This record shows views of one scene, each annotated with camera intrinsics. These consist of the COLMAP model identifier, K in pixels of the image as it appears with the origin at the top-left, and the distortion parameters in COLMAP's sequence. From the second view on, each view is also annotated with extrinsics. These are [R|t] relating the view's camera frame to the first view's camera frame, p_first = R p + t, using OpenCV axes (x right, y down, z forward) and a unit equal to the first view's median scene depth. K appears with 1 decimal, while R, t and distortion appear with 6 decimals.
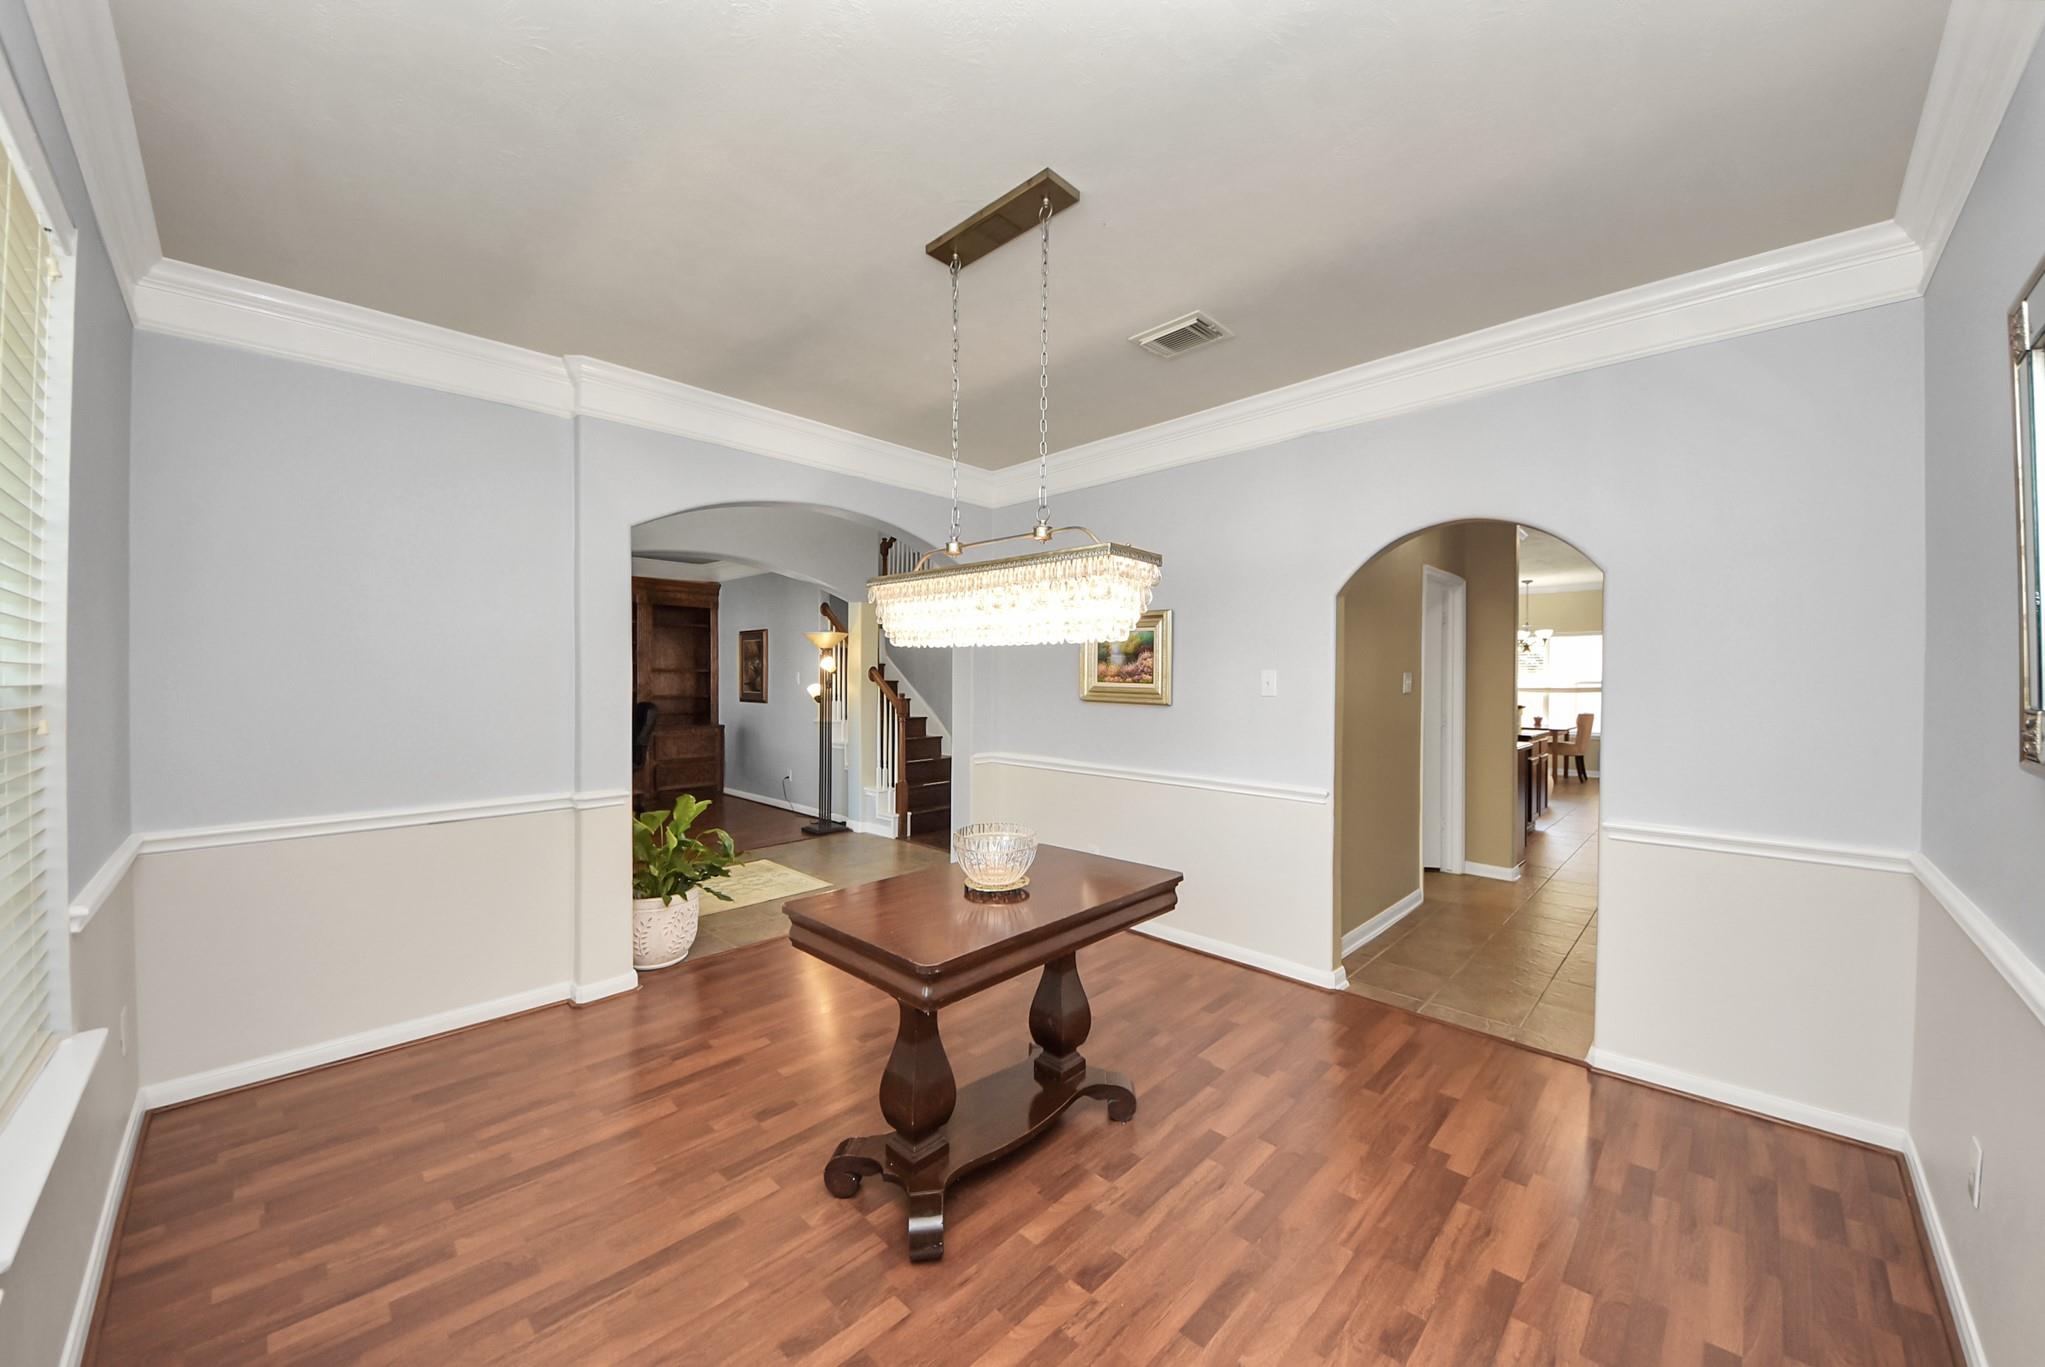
lens RADIAL K [[745.8, 0, 1022.8], [0, 745.8, 680.9], [0, 0, 1]] dist [0.017391, -0.000029]
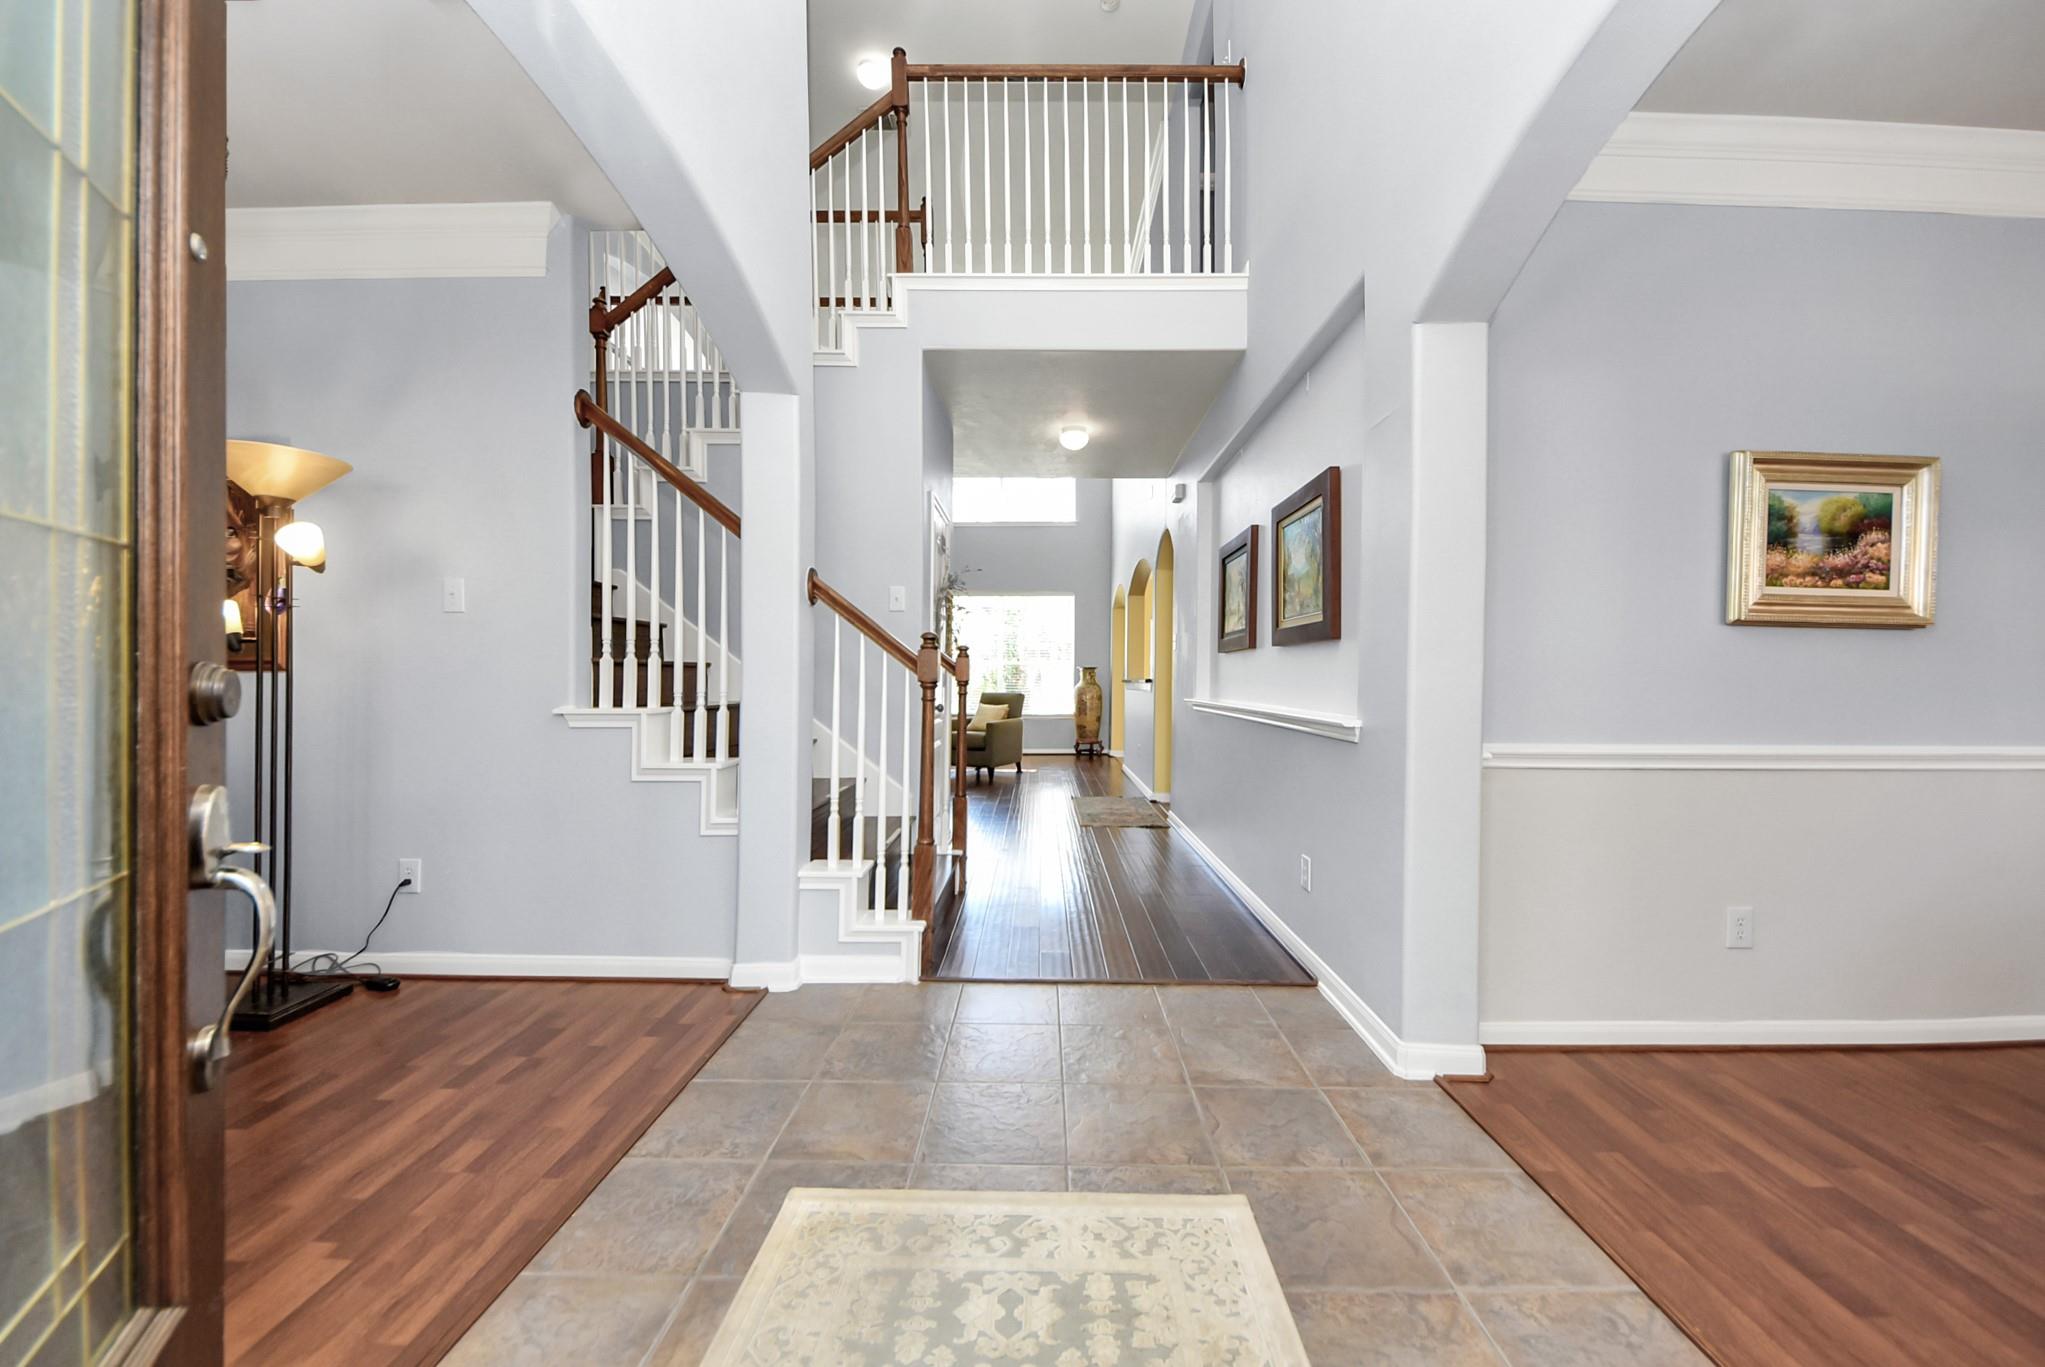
lens RADIAL K [[803.3, 0, 1028.5], [0, 803.3, 667.8], [0, 0, 1]] dist [-0.000126, -0.000024]
pose [[0.732698, -0.003379, 0.680545, -0.651142], [0.002751, 0.999994, 0.002003, 0.055100], [-0.680548, 0.000405, 0.732703, 0.960295]]
